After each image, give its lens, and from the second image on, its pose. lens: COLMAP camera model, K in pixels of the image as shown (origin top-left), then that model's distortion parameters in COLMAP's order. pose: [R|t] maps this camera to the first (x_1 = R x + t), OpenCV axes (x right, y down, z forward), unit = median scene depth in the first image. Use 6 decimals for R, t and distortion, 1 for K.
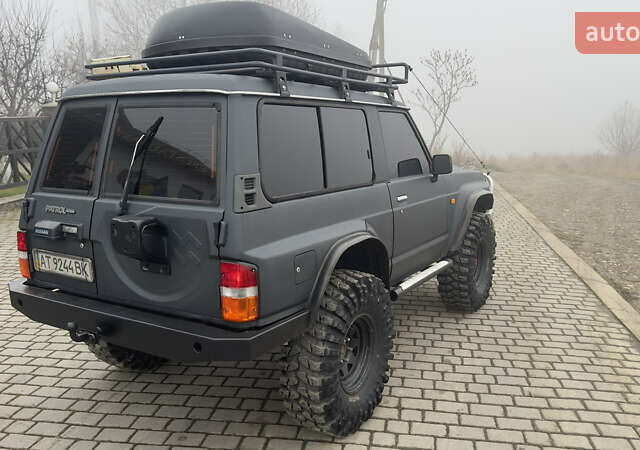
lens RADIAL K [[555.9, 0, 326.2], [0, 555.9, 225.2], [0, 0, 1]] dist [0.178973, -0.318438]
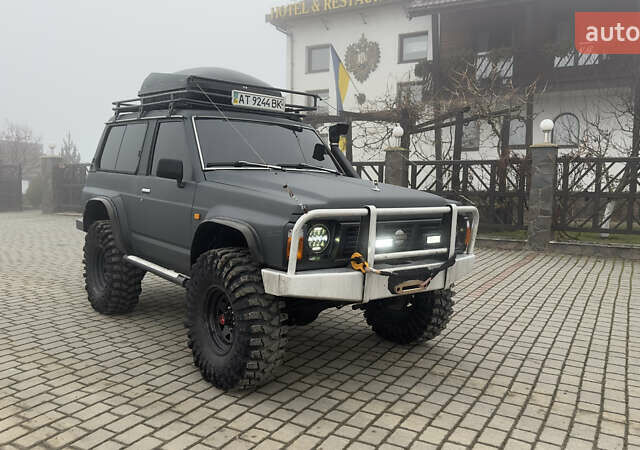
lens RADIAL K [[553.9, 0, 327.1], [0, 553.9, 228.4], [0, 0, 1]] dist [0.237273, -0.506174]
pose [[-0.340212, 0.092355, -0.935802, 1.458609], [-0.195190, 0.966555, 0.166352, -0.314477], [0.919868, 0.239255, -0.310807, 2.200095]]
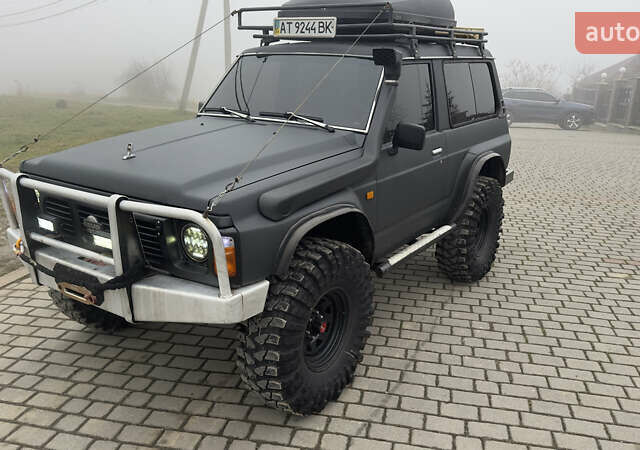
lens RADIAL K [[553.9, 0, 327.1], [0, 553.9, 228.4], [0, 0, 1]] dist [0.237273, -0.506174]
pose [[-0.997572, -0.028102, 0.063719, -0.112069], [0.003307, 0.894819, 0.446416, -0.516680], [-0.069563, 0.445543, -0.892554, 2.739447]]
